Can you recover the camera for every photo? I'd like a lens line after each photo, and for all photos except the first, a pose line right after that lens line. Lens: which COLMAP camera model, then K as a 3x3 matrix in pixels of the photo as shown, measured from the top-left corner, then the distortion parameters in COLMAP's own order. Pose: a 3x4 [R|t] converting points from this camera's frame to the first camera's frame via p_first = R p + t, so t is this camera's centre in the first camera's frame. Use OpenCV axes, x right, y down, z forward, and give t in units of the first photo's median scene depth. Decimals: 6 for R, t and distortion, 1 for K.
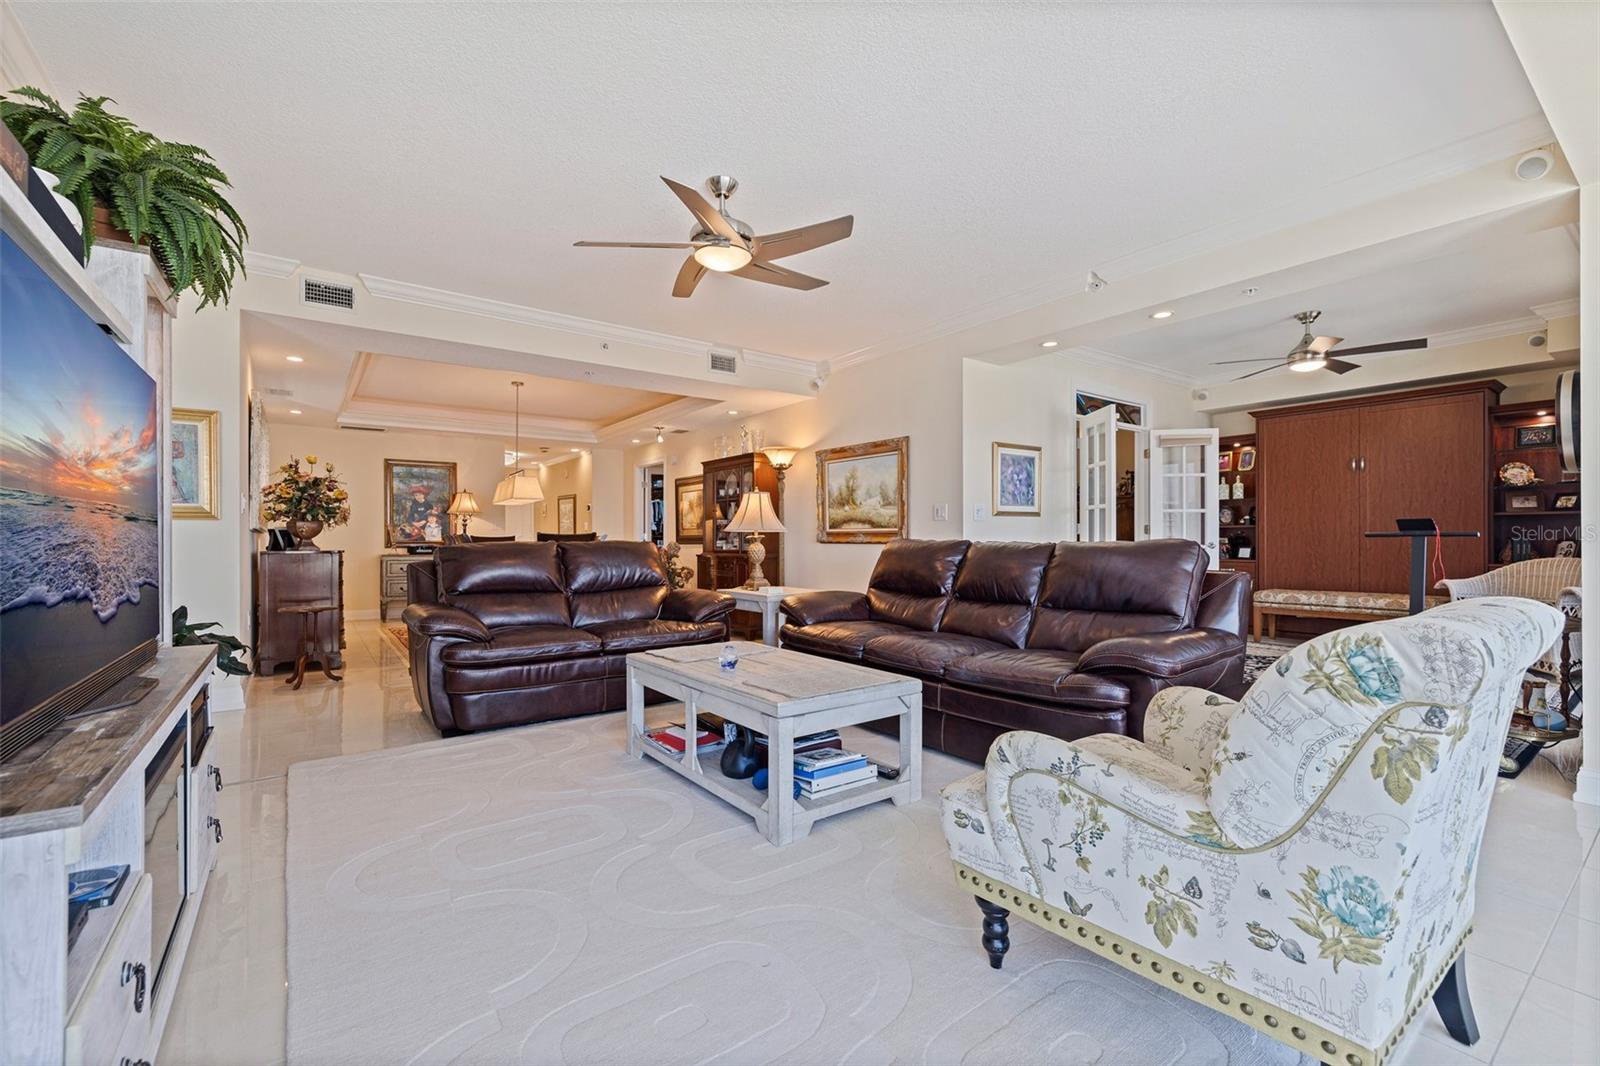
lens RADIAL K [[689.6, 0, 809.5], [0, 689.6, 537.9], [0, 0, 1]] dist [-0.000756, -0.000243]
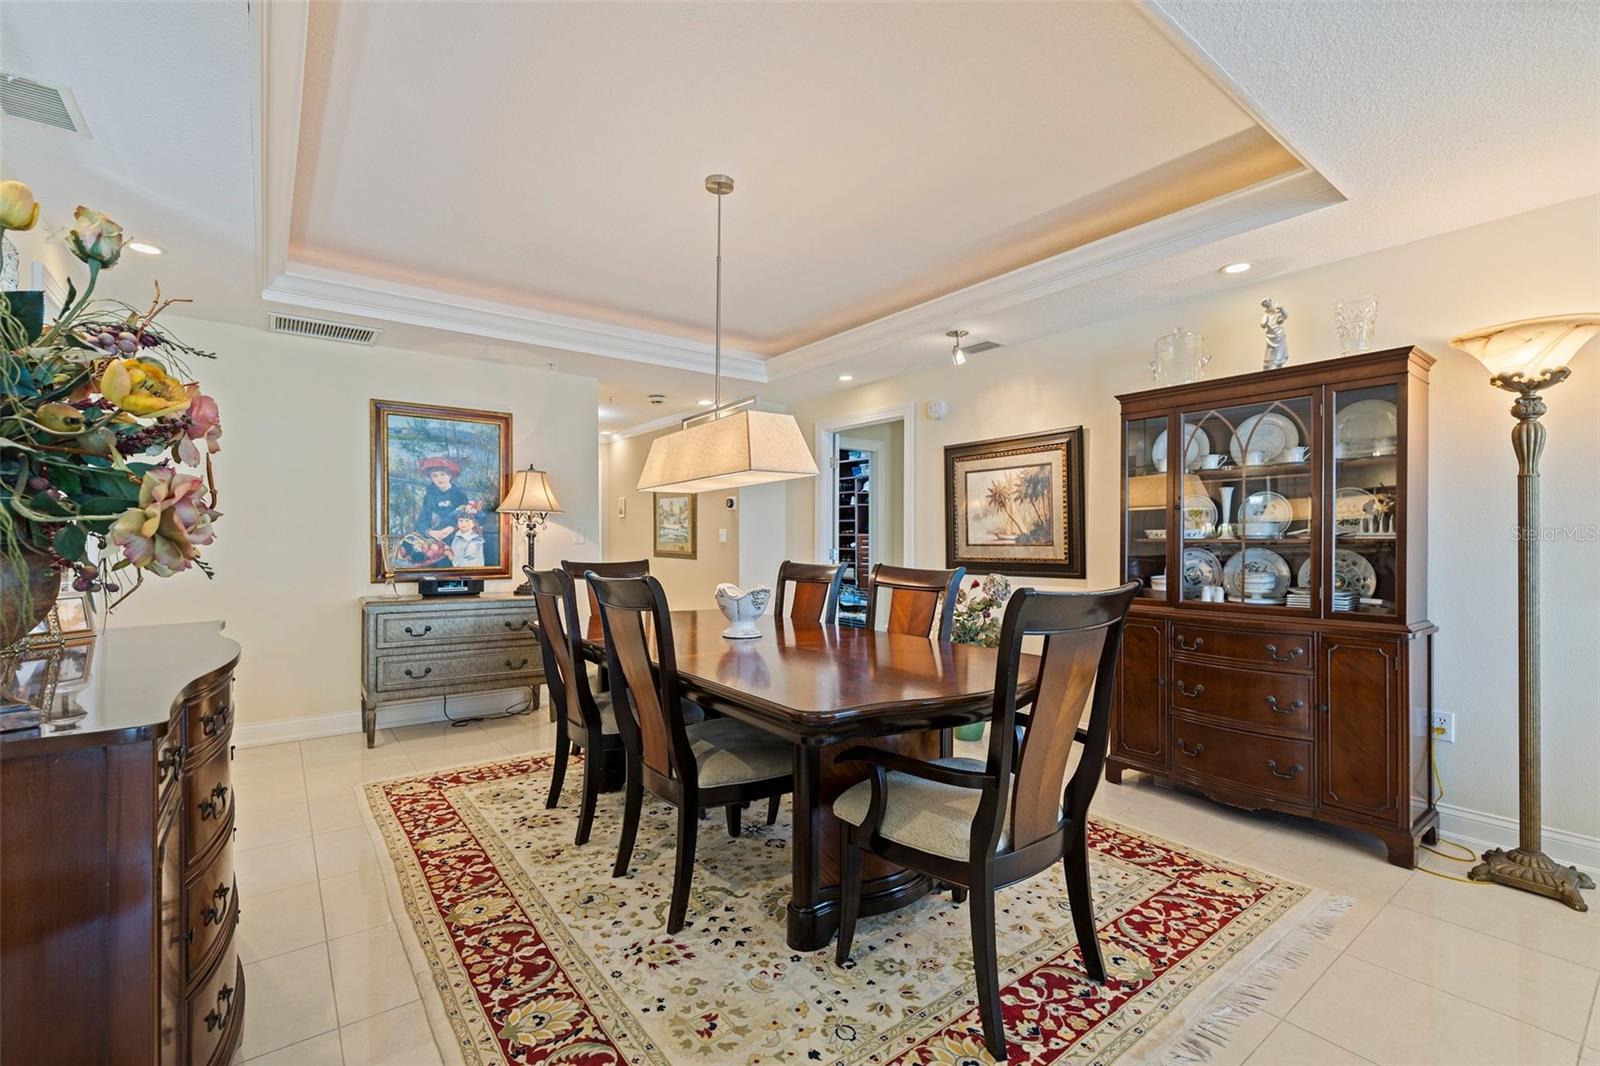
lens RADIAL K [[685.0, 0, 800.0], [0, 685.0, 533.0], [0, 0, 1]] dist [0.001557, 0.000599]
pose [[0.999718, 0.001438, 0.023706, -0.319938], [-0.001246, 0.999966, -0.008128, -0.016849], [-0.023716, 0.008097, 0.999686, 0.501485]]
